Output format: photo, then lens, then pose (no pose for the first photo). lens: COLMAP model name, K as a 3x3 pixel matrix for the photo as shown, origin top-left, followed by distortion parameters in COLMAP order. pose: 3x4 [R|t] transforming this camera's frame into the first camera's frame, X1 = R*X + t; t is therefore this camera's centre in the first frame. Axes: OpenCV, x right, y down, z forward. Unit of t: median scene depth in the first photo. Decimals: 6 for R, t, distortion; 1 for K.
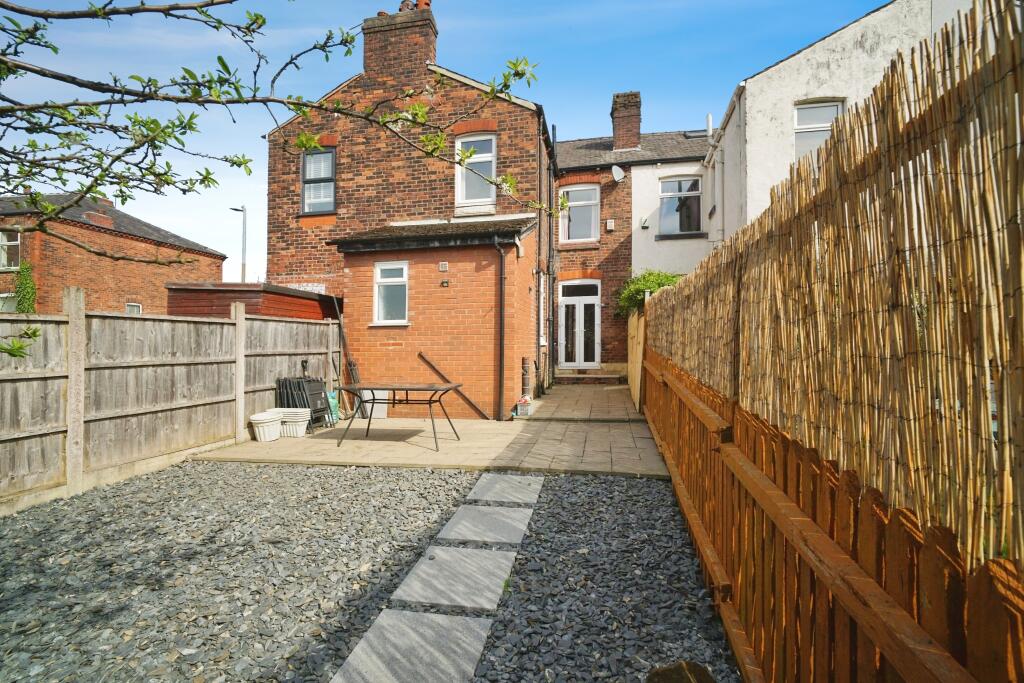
lens RADIAL K [[476.4, 0, 513.3], [0, 476.4, 341.4], [0, 0, 1]] dist [-0.004869, -0.000316]
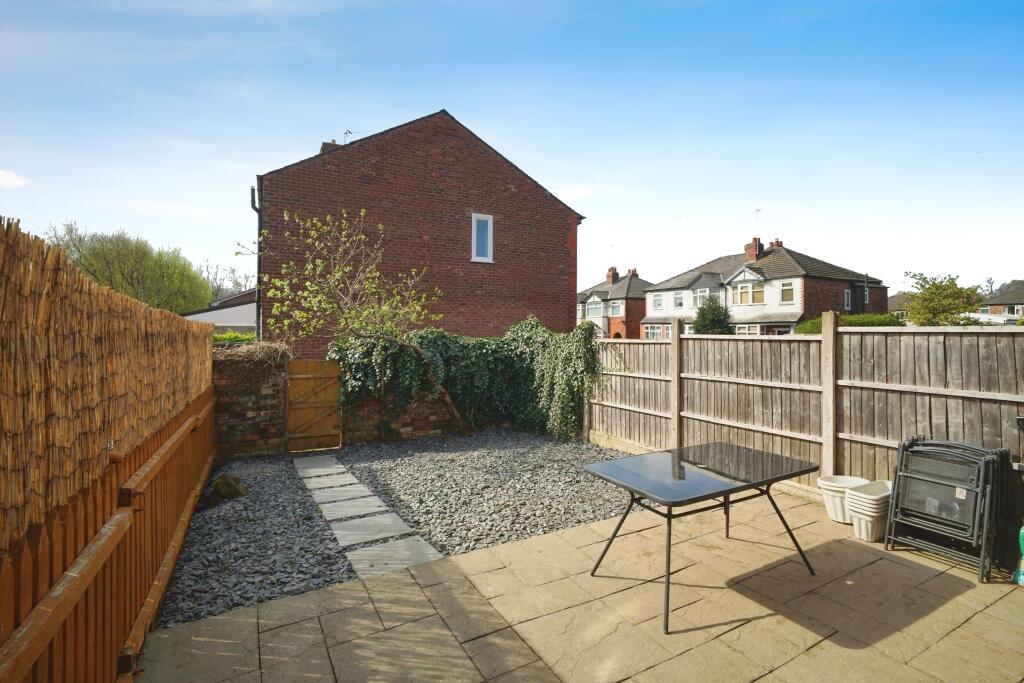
lens RADIAL K [[476.4, 0, 513.8], [0, 476.4, 337.5], [0, 0, 1]] dist [-0.004869, -0.000316]
pose [[-0.753337, 0.002989, -0.657628, 0.464108], [0.005130, 0.999986, -0.001332, -0.069607], [0.657615, -0.004377, -0.753342, 2.248455]]
